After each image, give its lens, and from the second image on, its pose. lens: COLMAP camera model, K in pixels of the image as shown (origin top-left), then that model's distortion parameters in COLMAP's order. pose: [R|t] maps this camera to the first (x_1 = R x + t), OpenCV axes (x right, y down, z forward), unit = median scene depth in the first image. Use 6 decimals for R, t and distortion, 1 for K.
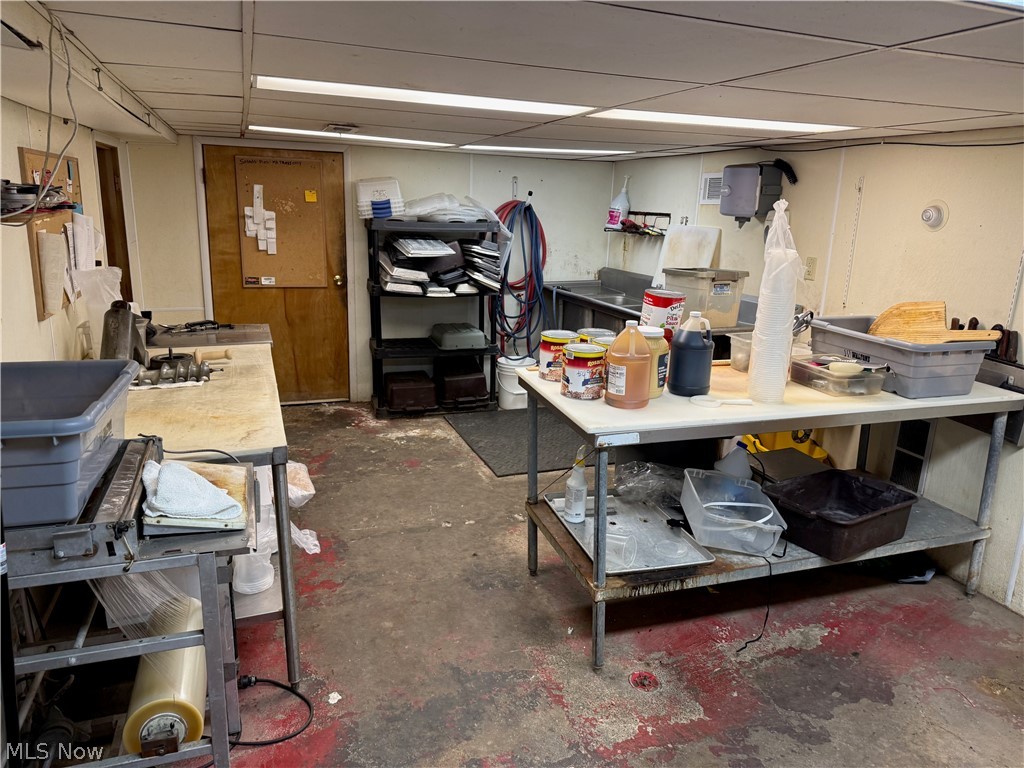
lens RADIAL K [[711.3, 0, 514.9], [0, 711.3, 385.4], [0, 0, 1]] dist [0.061658, -0.096677]
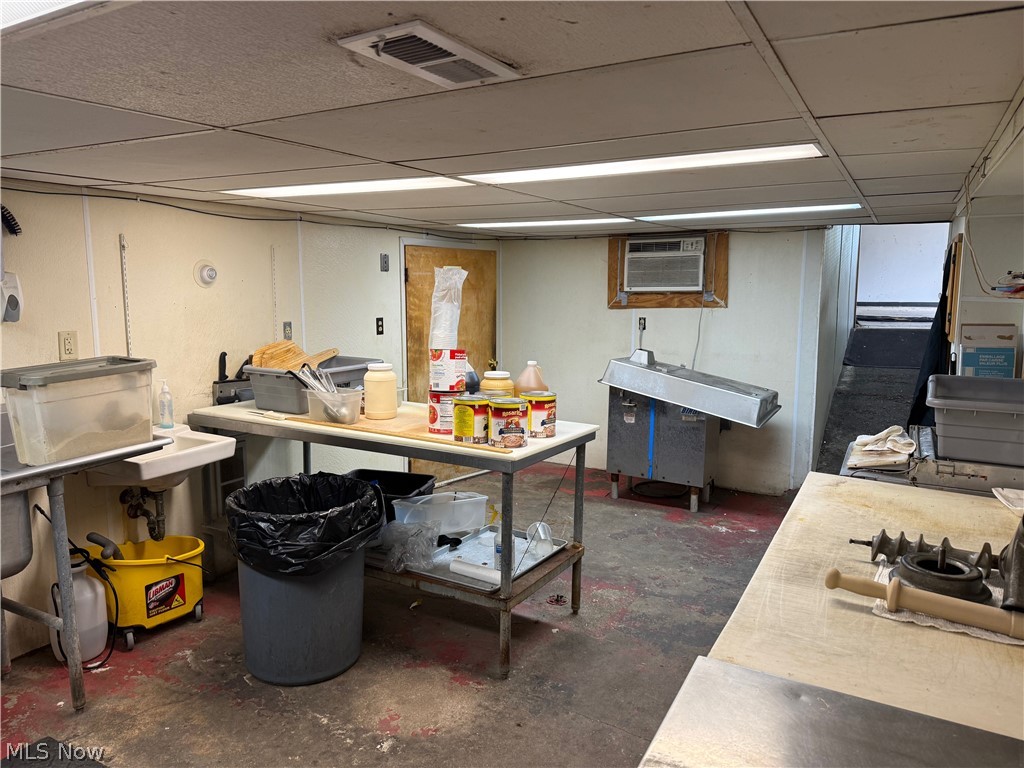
lens RADIAL K [[711.3, 0, 514.9], [0, 711.3, 385.4], [0, 0, 1]] dist [0.061658, -0.096677]
pose [[-0.657968, -0.150374, 0.737879, -0.728421], [0.166405, 0.926603, 0.337218, -0.465574], [-0.734430, 0.344666, -0.584653, 1.699940]]
